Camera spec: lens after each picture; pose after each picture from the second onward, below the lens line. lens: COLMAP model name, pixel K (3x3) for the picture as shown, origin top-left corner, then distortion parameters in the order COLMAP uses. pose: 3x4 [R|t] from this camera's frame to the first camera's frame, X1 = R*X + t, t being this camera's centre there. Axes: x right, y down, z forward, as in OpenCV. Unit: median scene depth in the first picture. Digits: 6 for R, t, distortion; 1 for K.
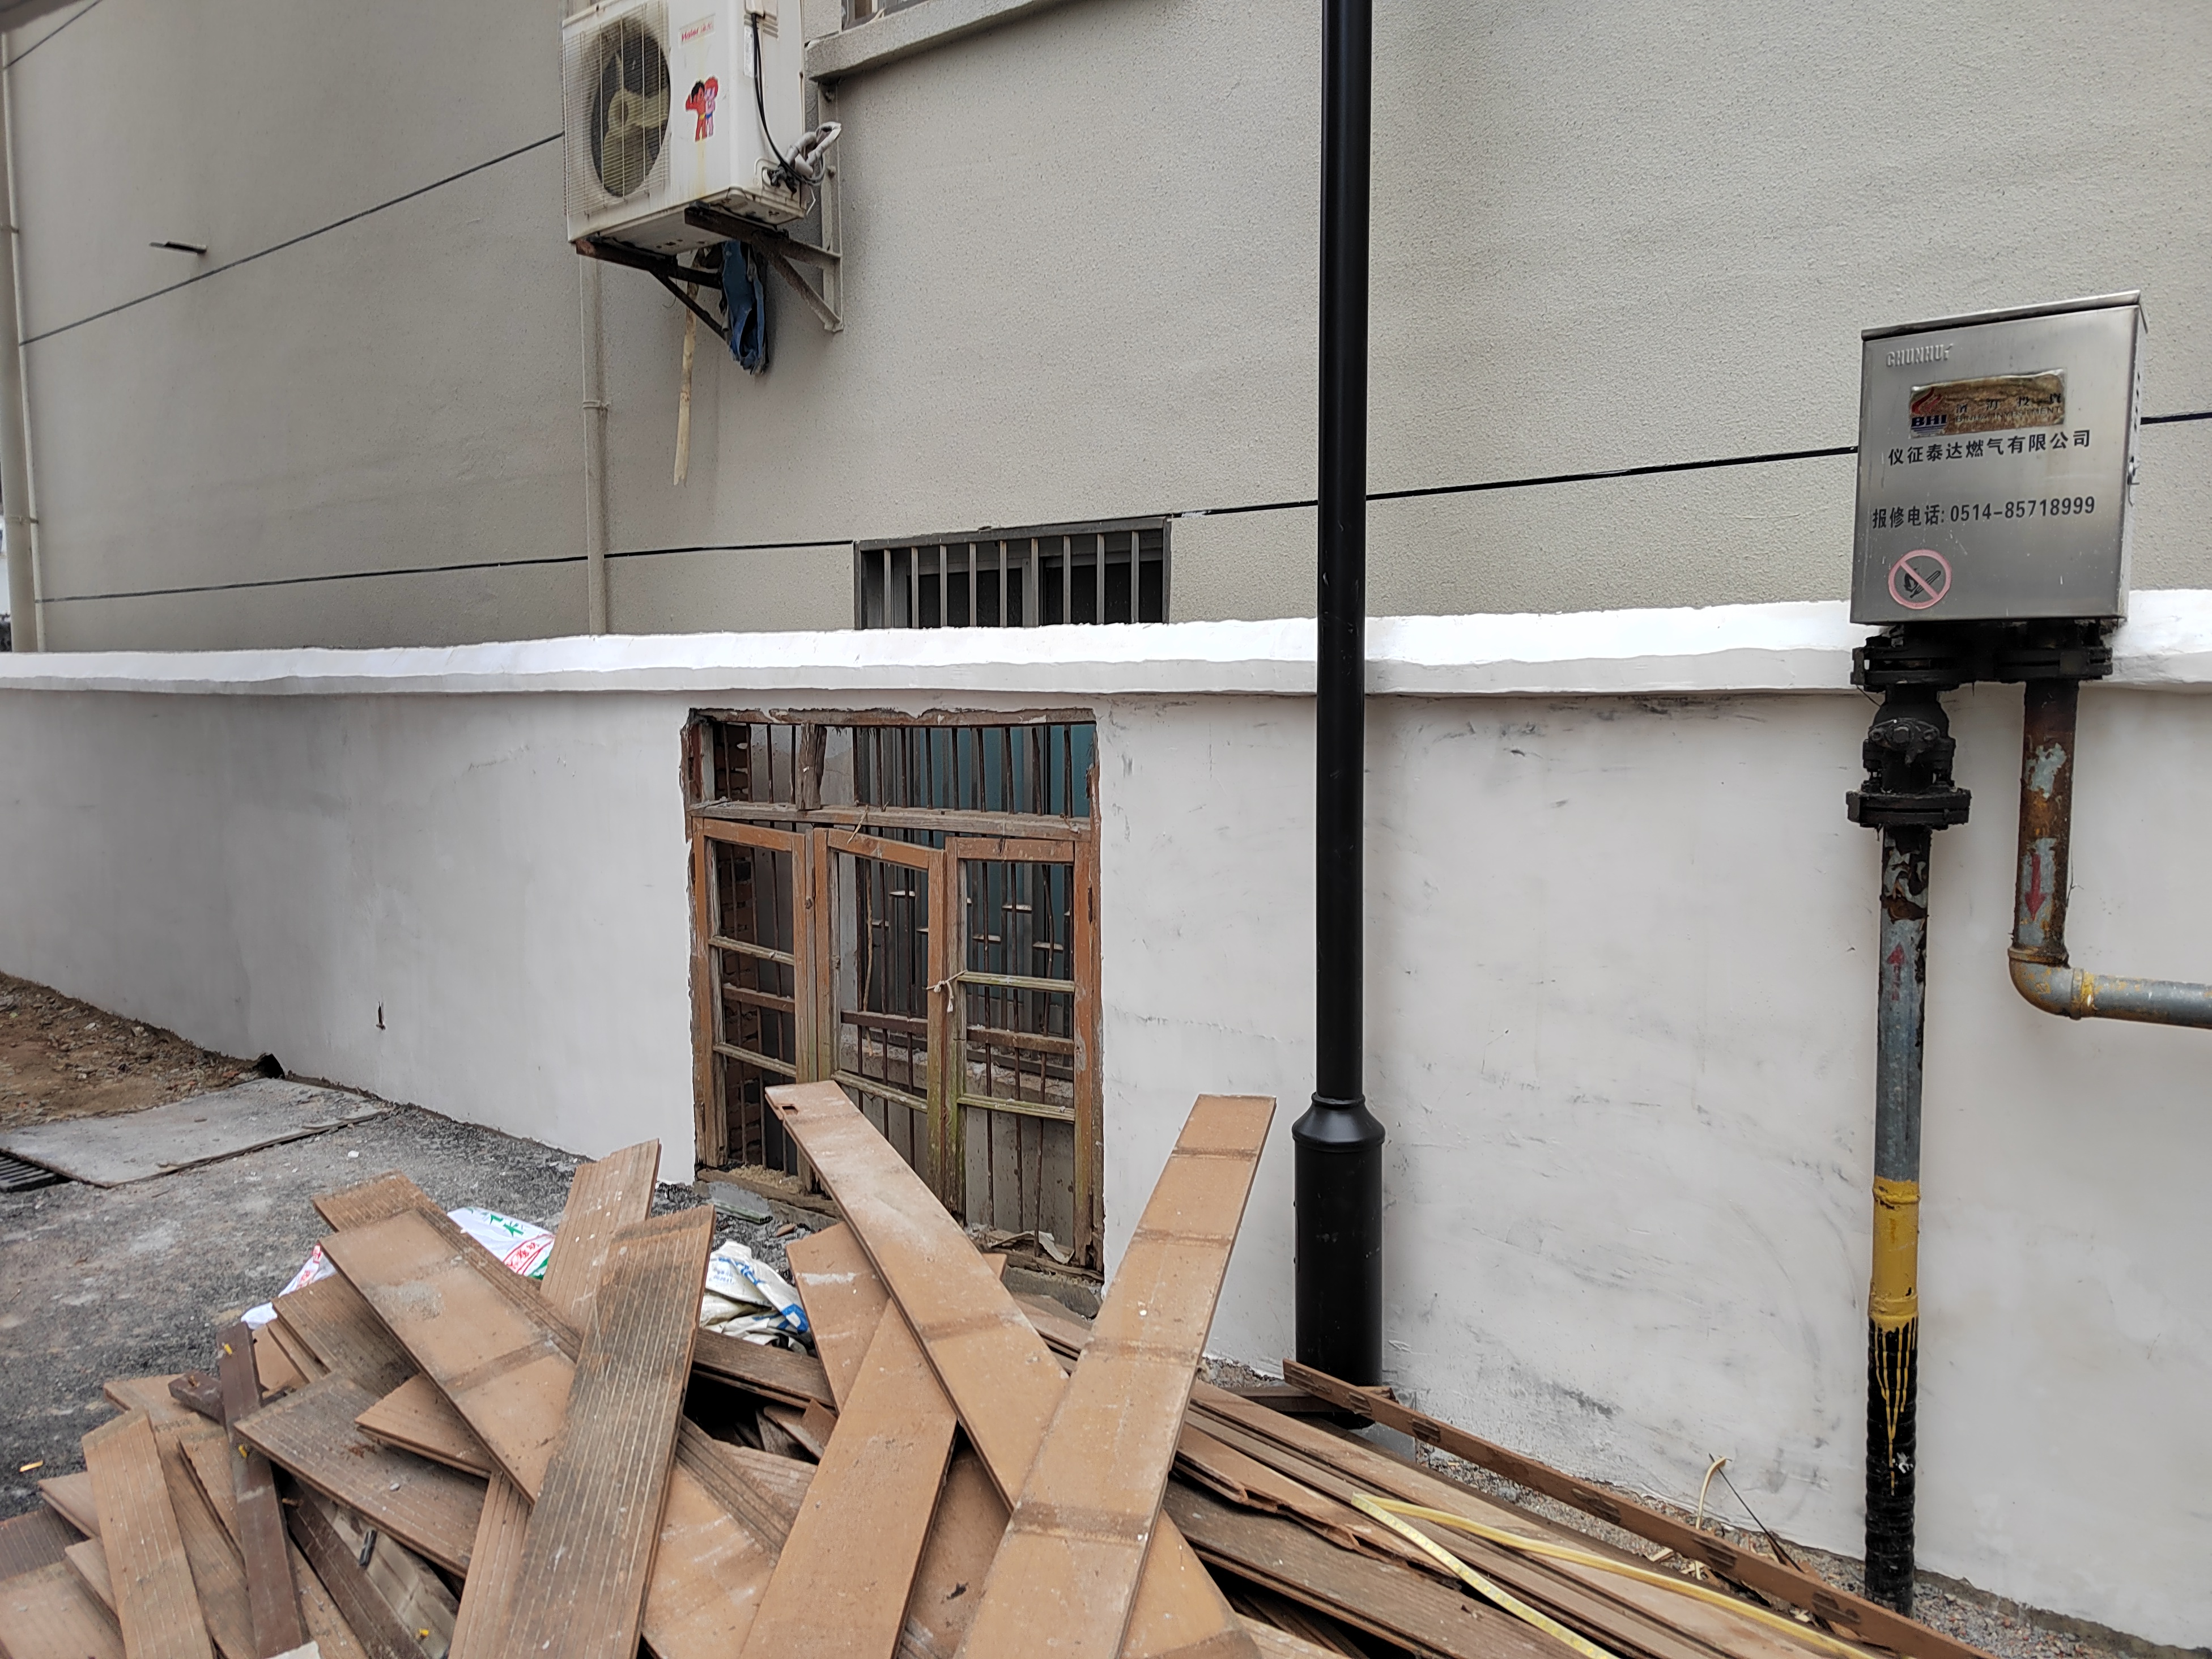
lens RADIAL K [[1493.0, 0, 1097.8], [0, 1493.0, 819.5], [0, 0, 1]] dist [0.011350, 0.001916]
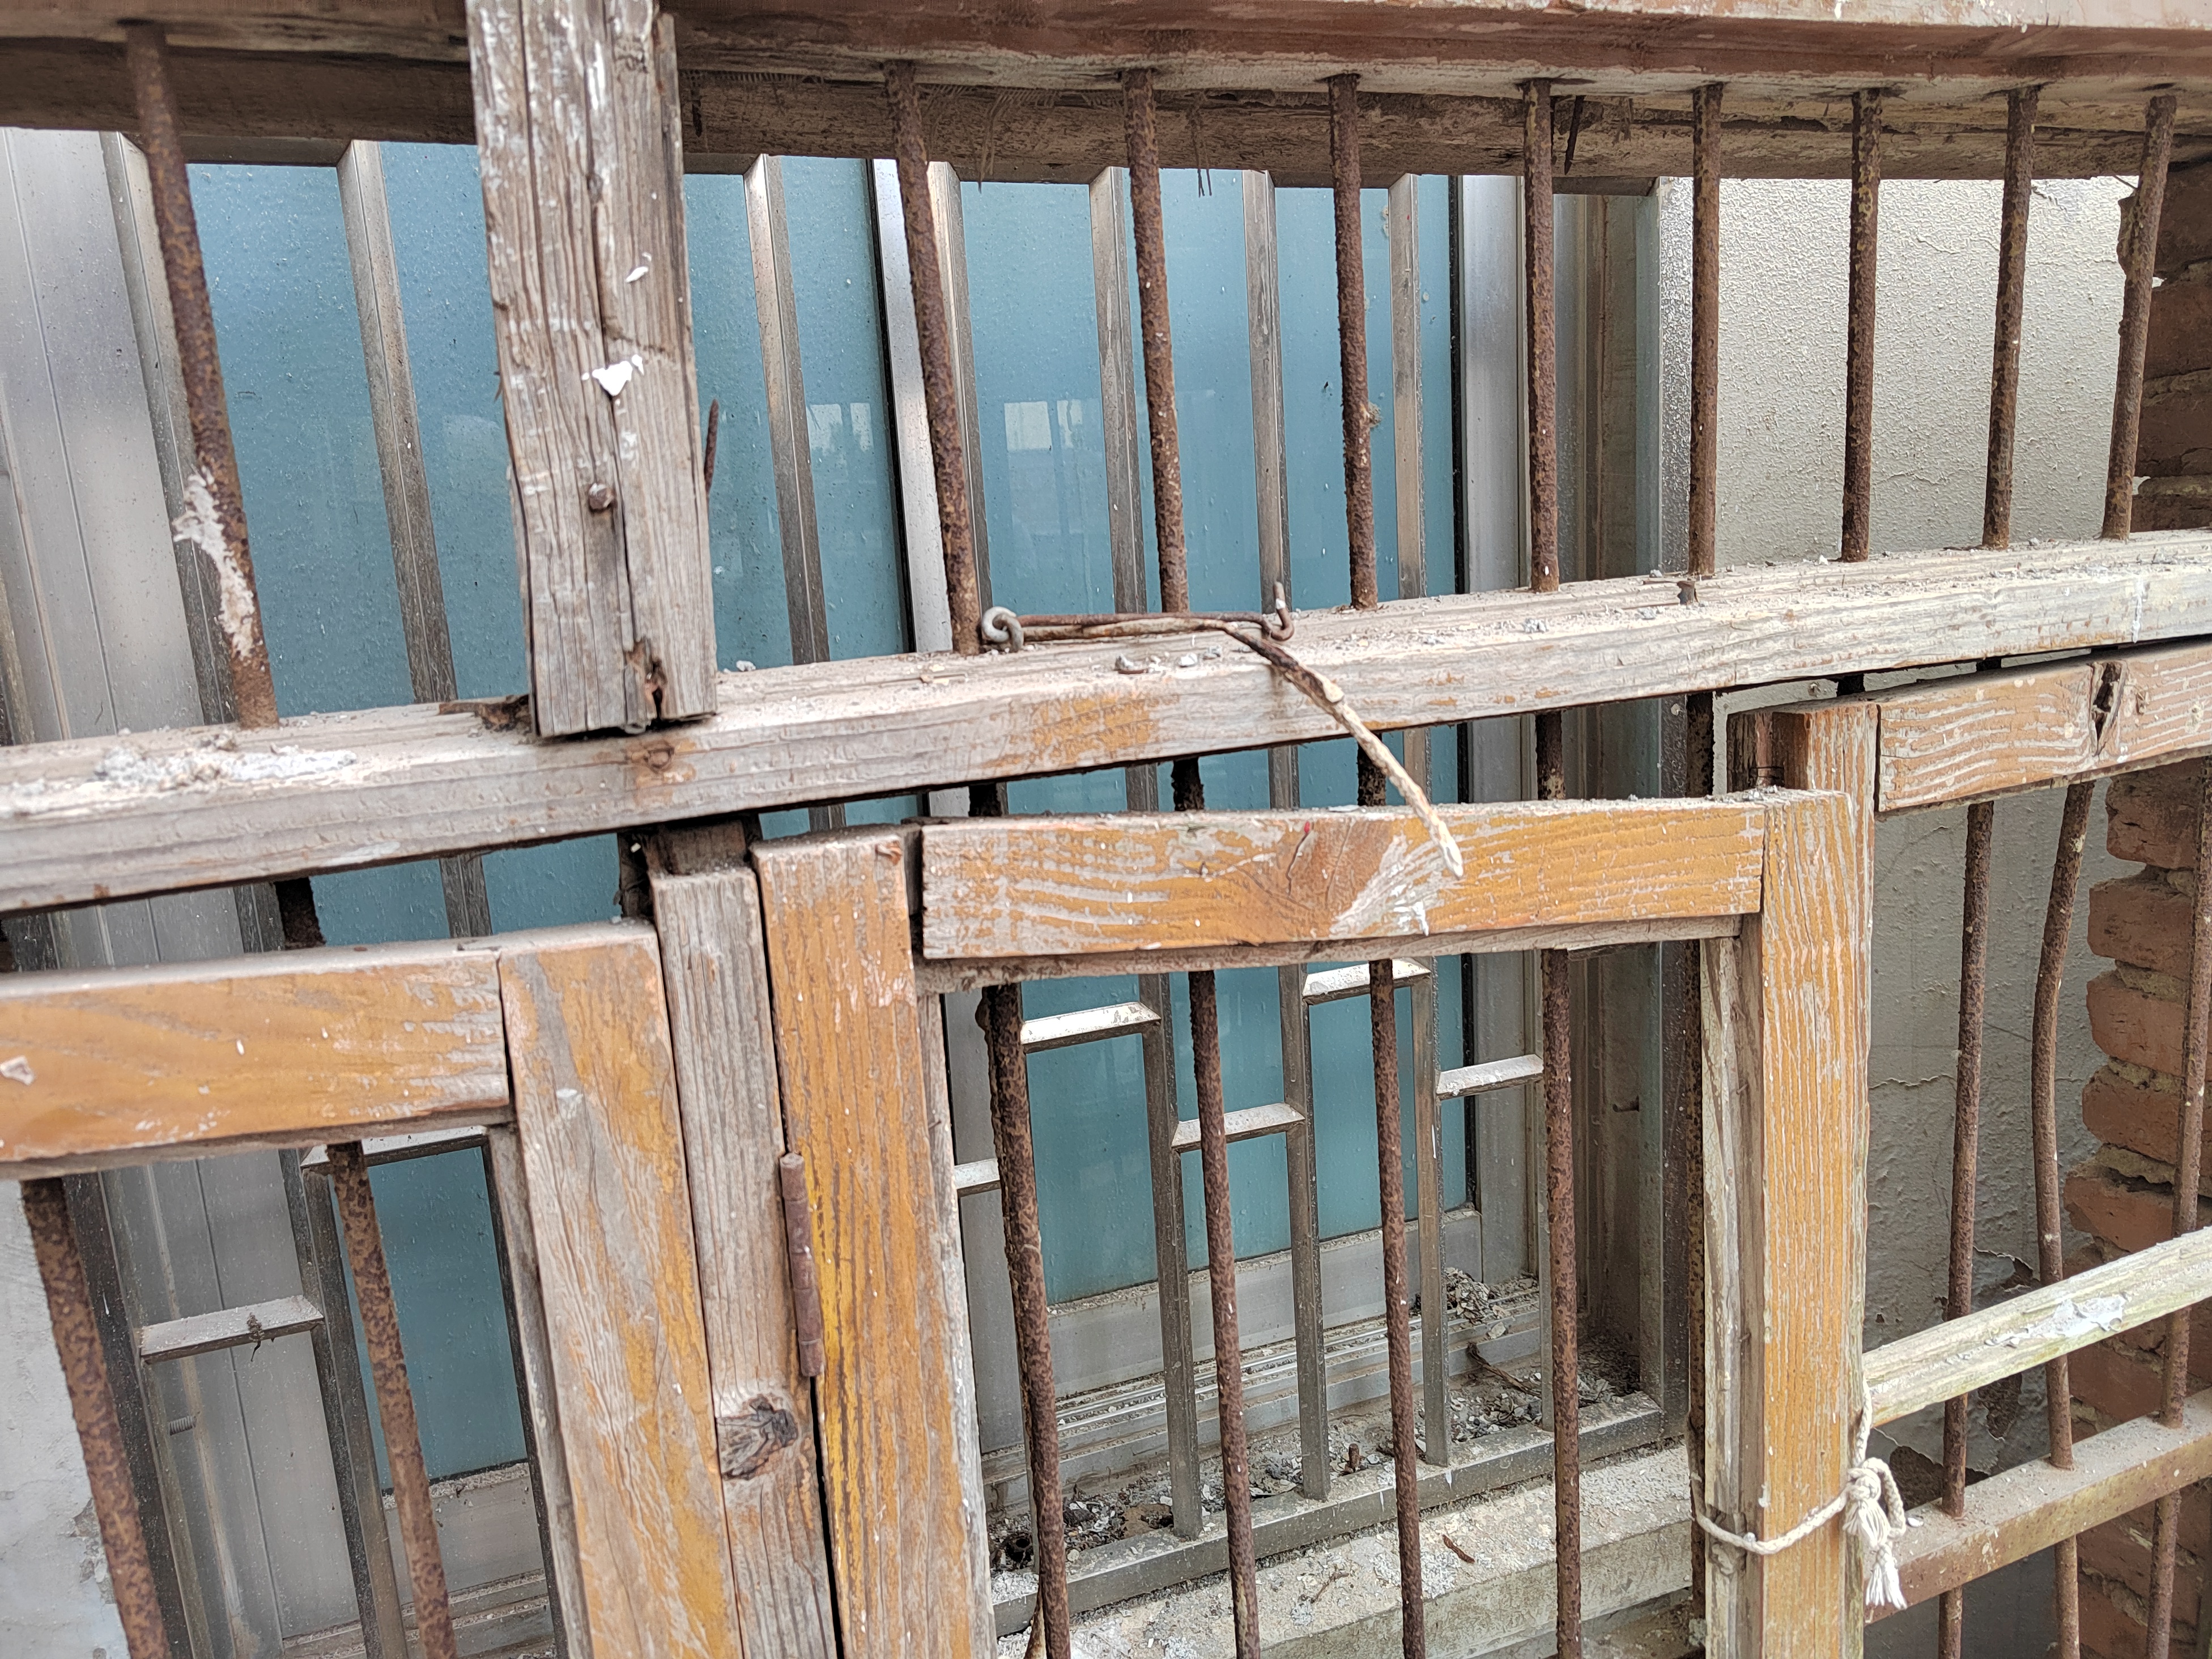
lens RADIAL K [[1493.0, 0, 1106.0], [0, 1493.0, 824.4], [0, 0, 1]] dist [0.011350, 0.001916]
pose [[0.550659, -0.181515, 0.814756, -0.280246], [0.139448, 0.982358, 0.124608, -0.008802], [-0.823000, 0.045000, 0.566256, 0.918577]]
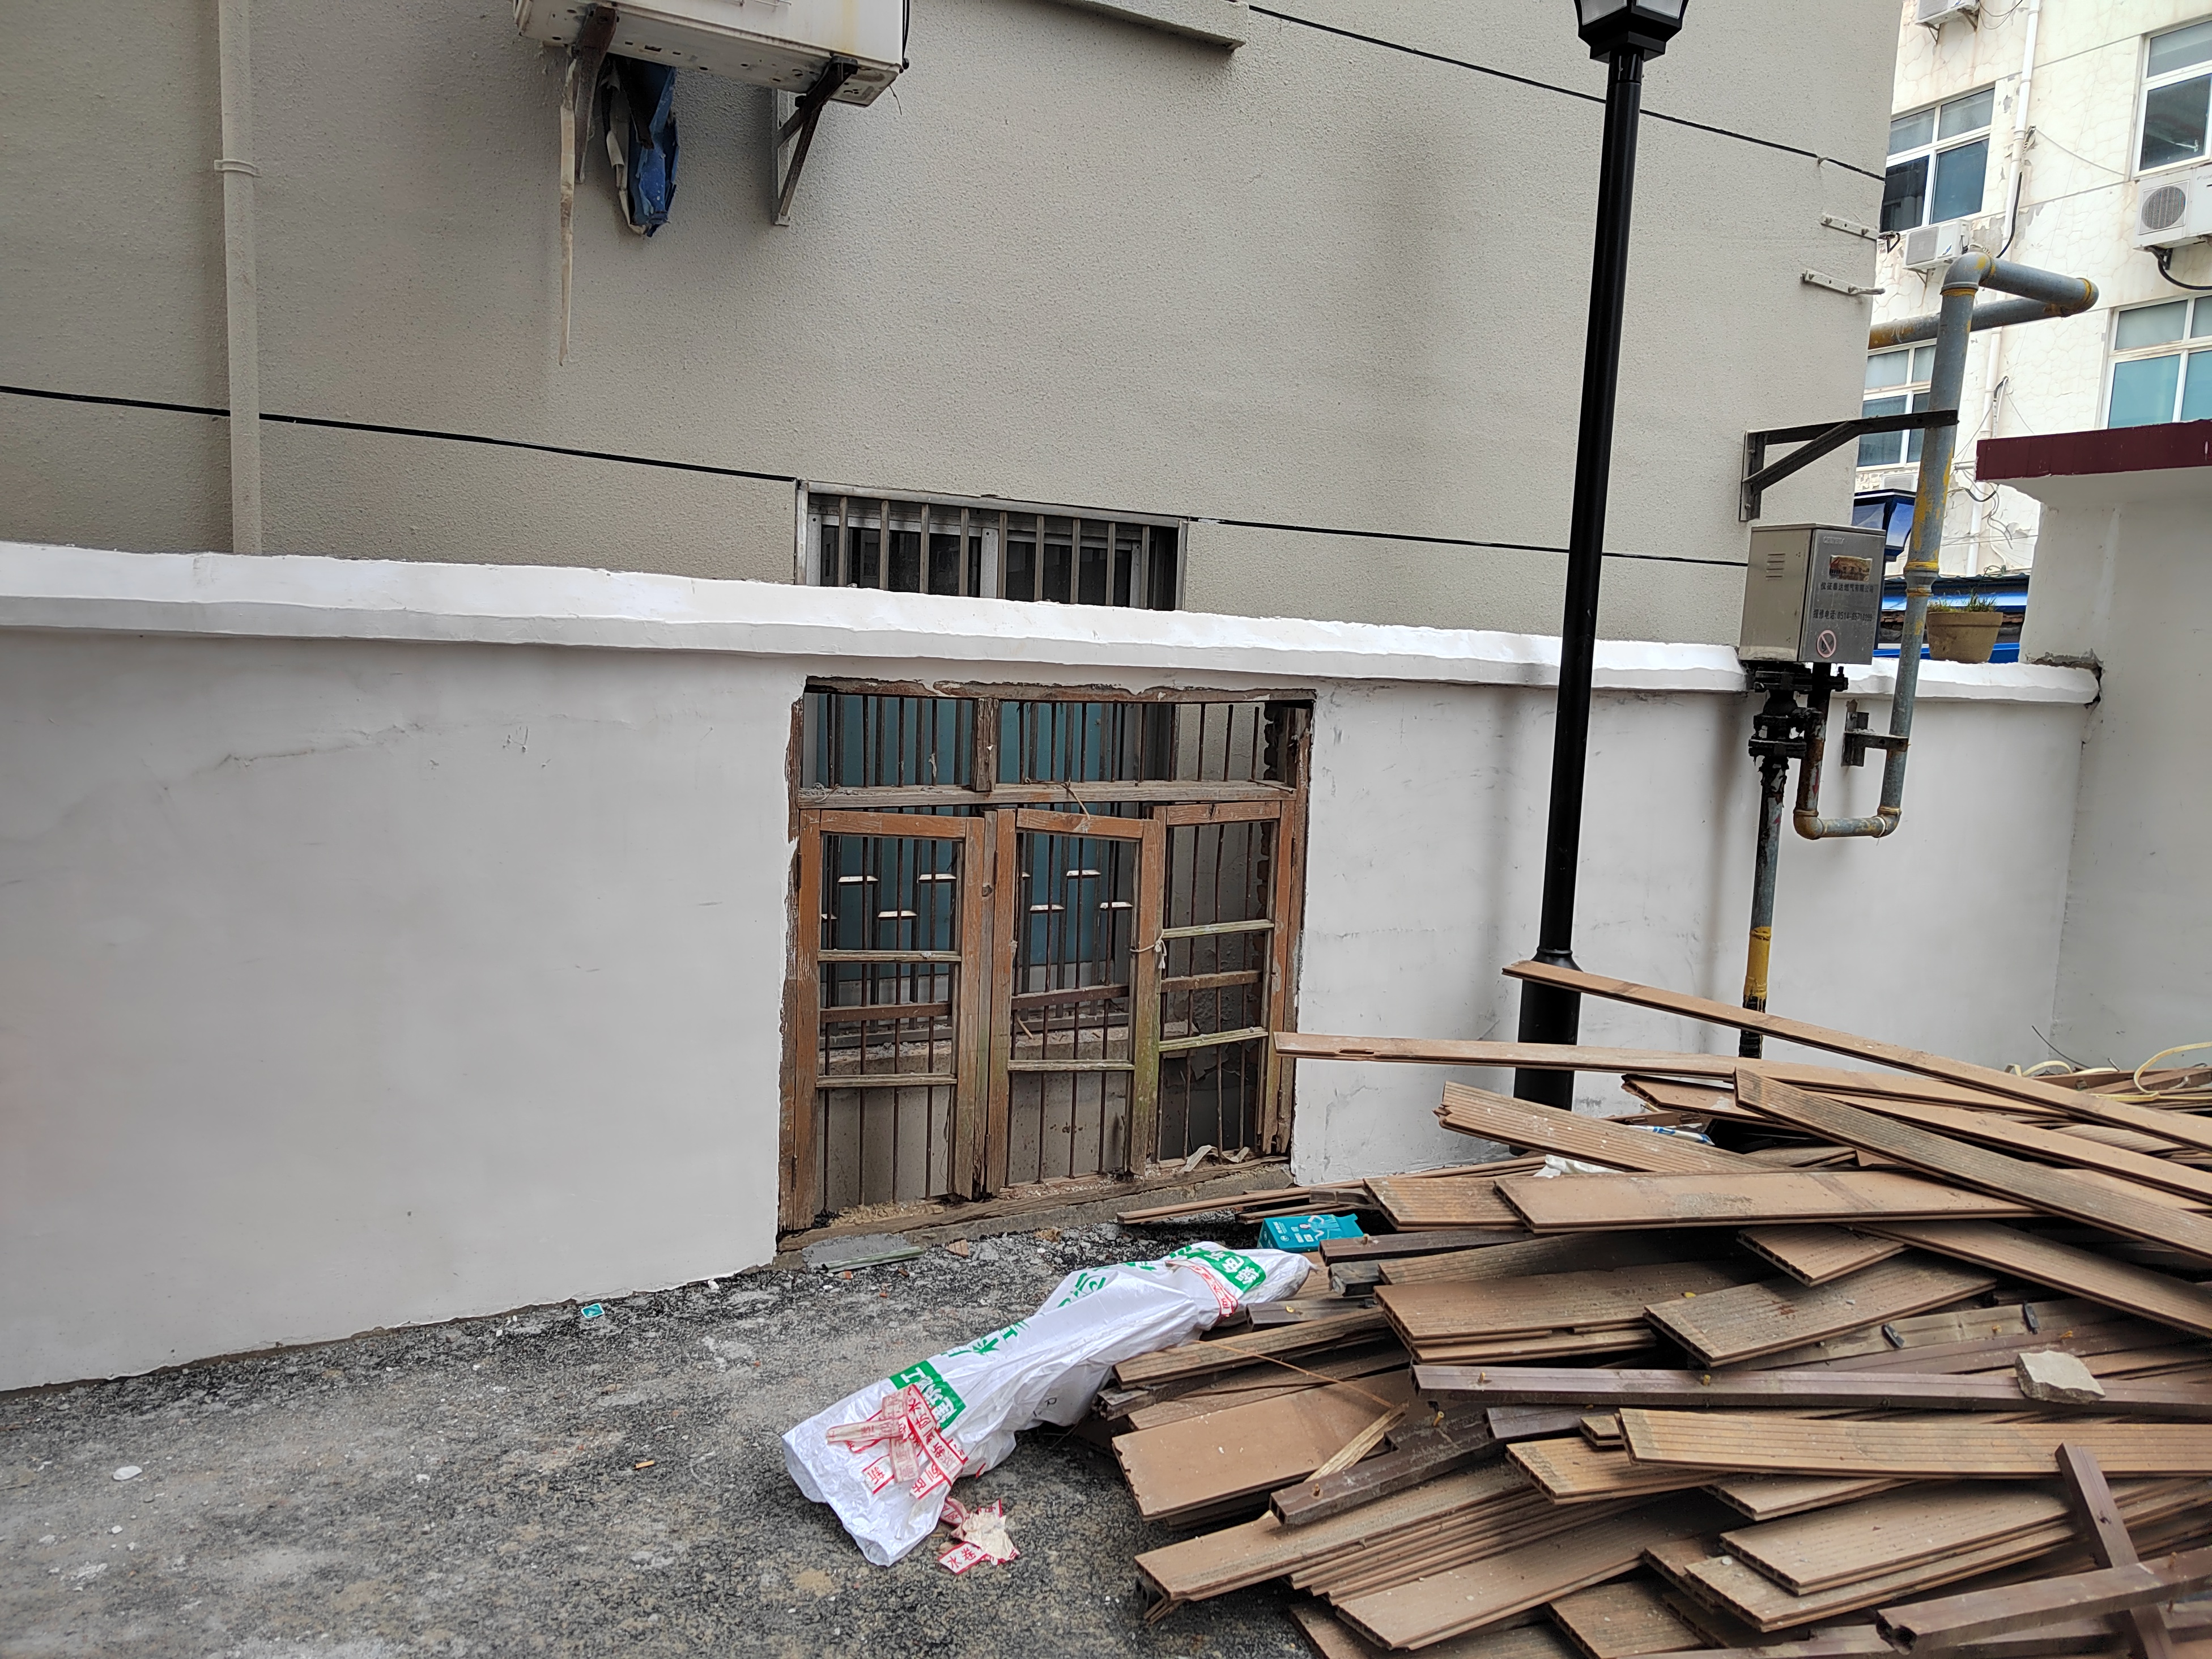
lens RADIAL K [[1493.0, 0, 1099.9], [0, 1493.0, 837.6], [0, 0, 1]] dist [0.011350, 0.001916]
pose [[0.429790, -0.084590, 0.898958, -1.020311], [0.038418, 0.996414, 0.075393, -0.045652], [-0.902111, 0.002133, 0.431498, 0.546997]]
